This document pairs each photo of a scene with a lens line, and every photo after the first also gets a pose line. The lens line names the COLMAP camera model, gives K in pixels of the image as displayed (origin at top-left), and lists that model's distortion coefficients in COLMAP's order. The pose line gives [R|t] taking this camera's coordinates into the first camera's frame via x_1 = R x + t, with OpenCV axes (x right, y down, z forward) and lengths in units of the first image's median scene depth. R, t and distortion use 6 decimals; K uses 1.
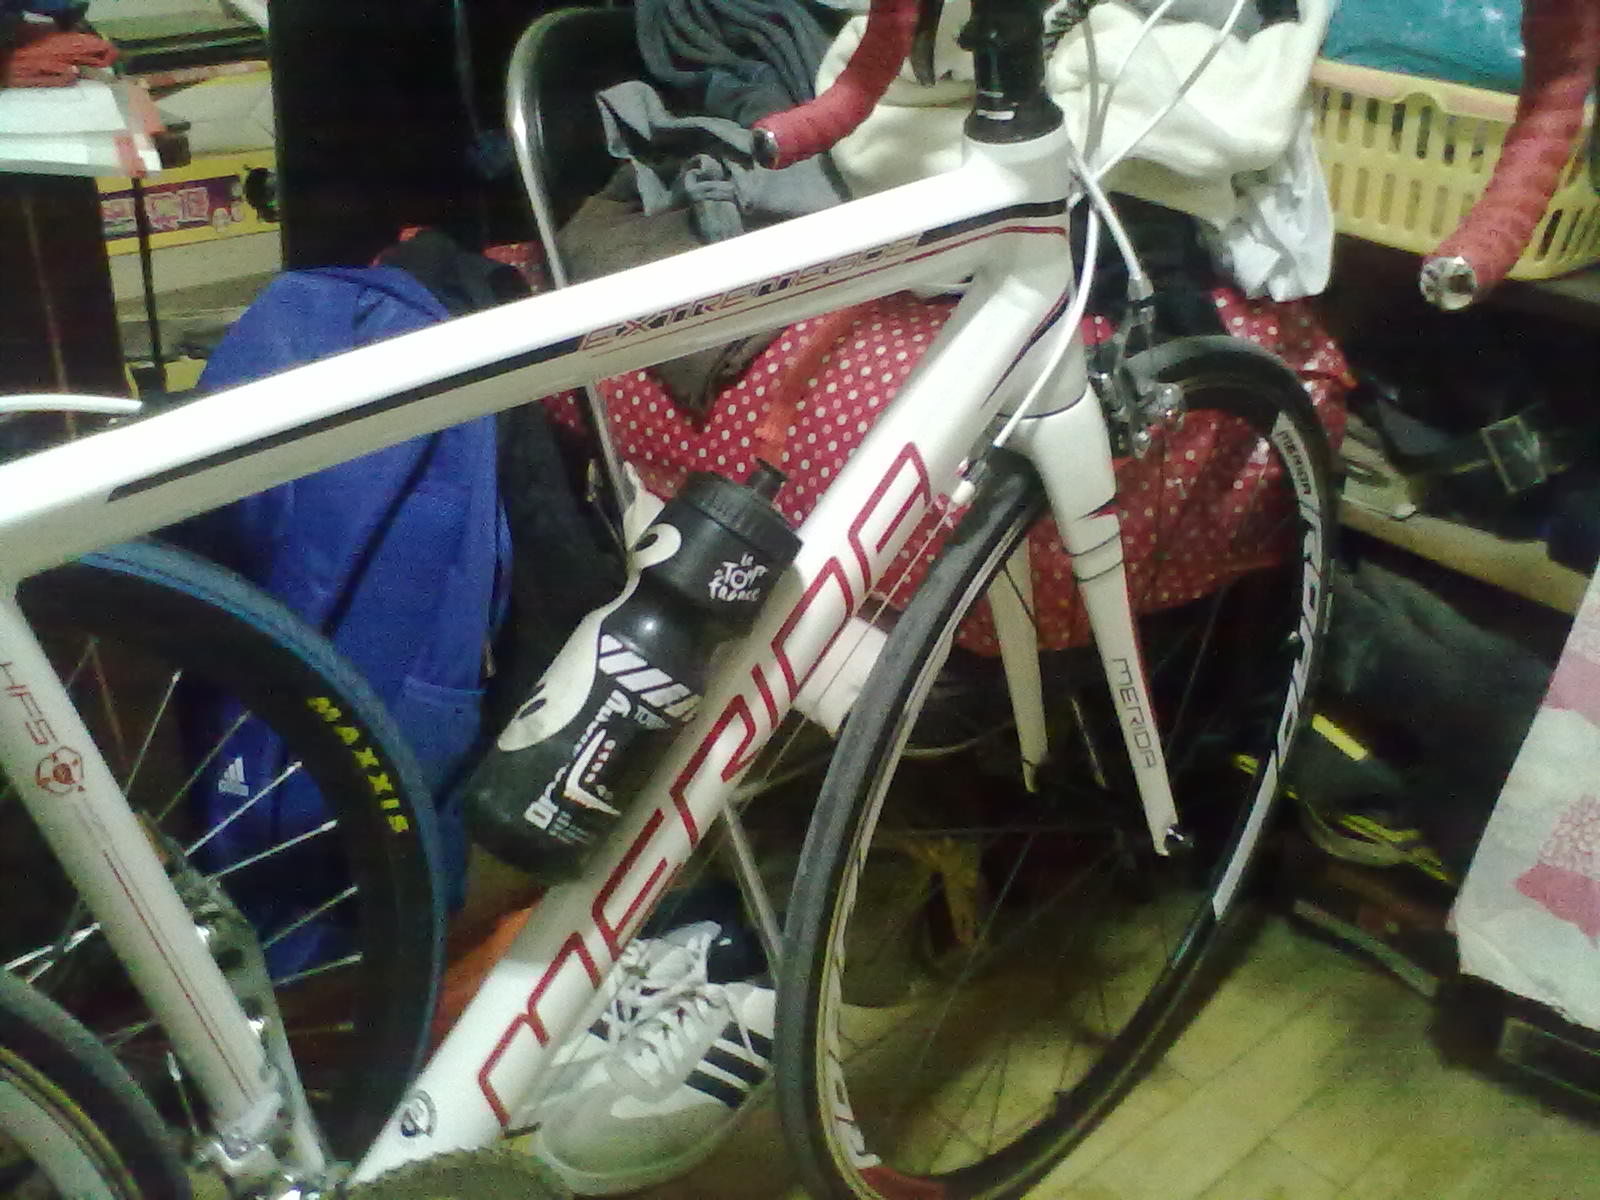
lens RADIAL K [[1596.5, 0, 800.2], [0, 1596.5, 597.5], [0, 0, 1]] dist [-0.001759, 0.000000]
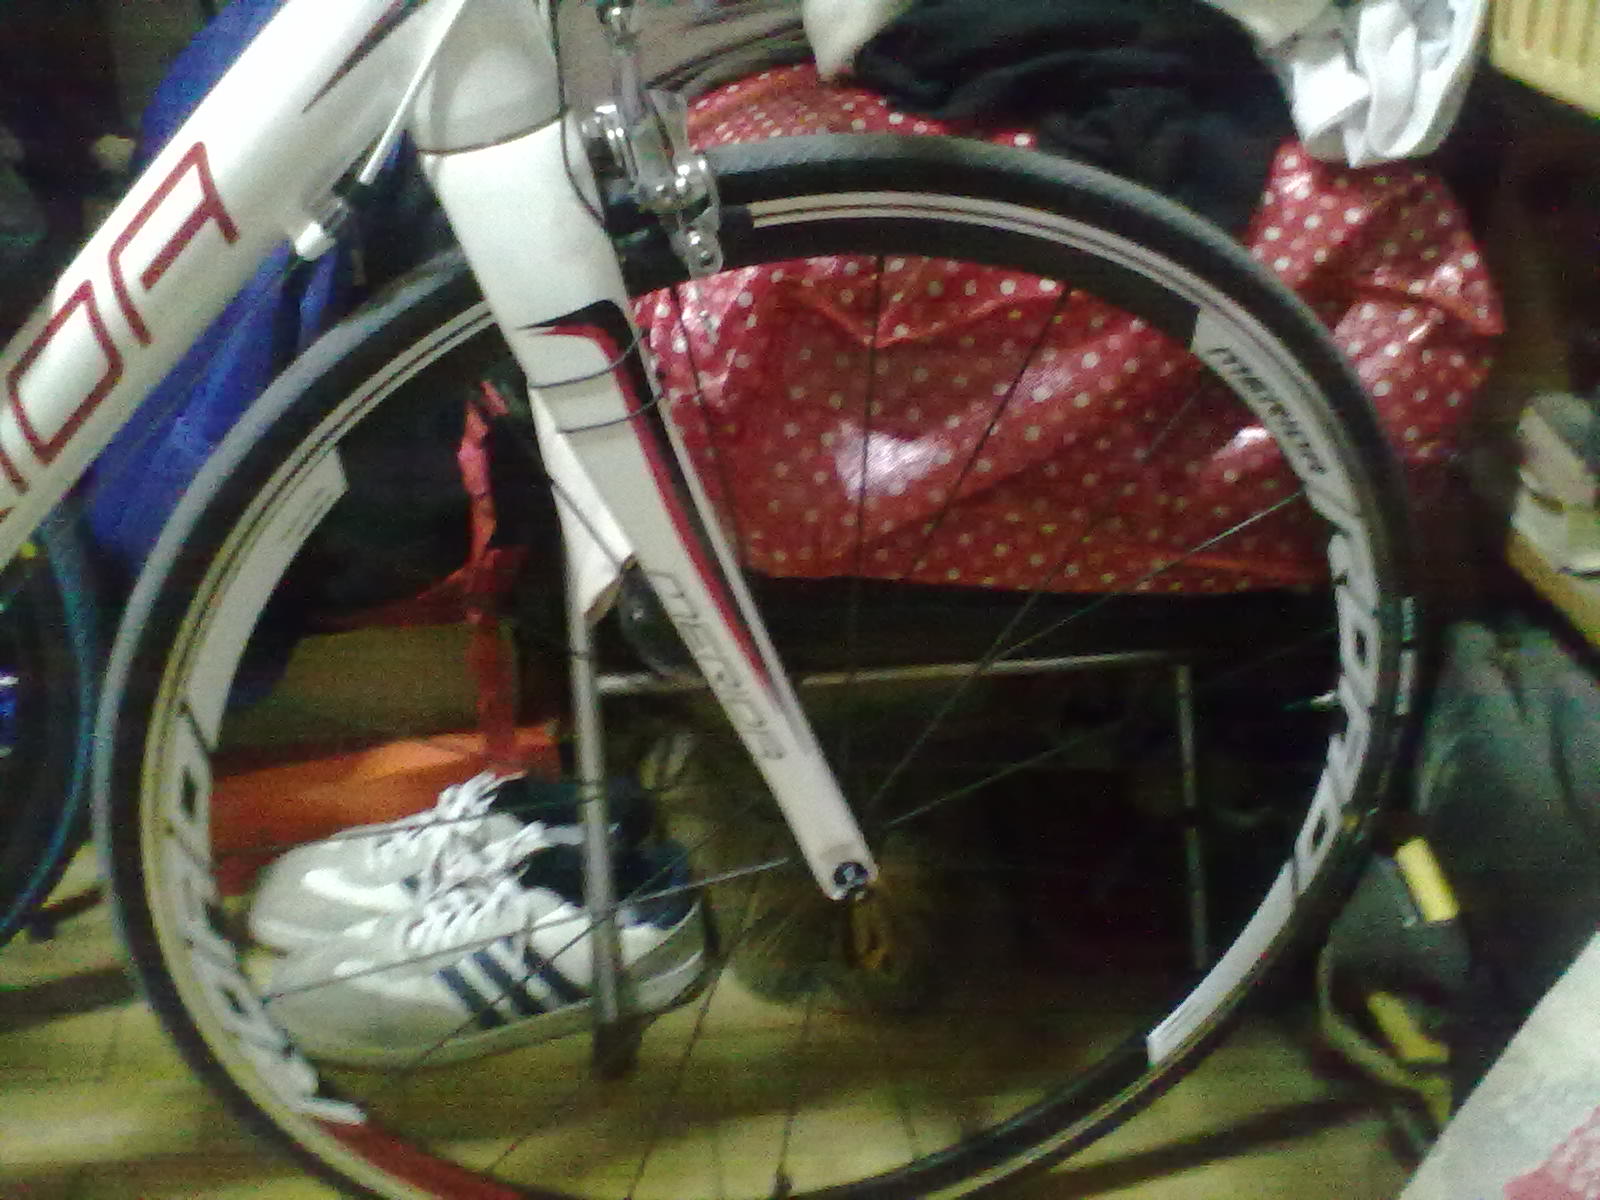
lens RADIAL K [[1540.5, 0, 795.8], [0, 1540.5, 604.7], [0, 0, 1]] dist [0.018311, 0.000000]
pose [[0.832618, 0.259328, -0.489383, 0.450918], [-0.247909, 0.964650, 0.089393, -0.016341], [0.495266, 0.046893, 0.867475, 0.352292]]
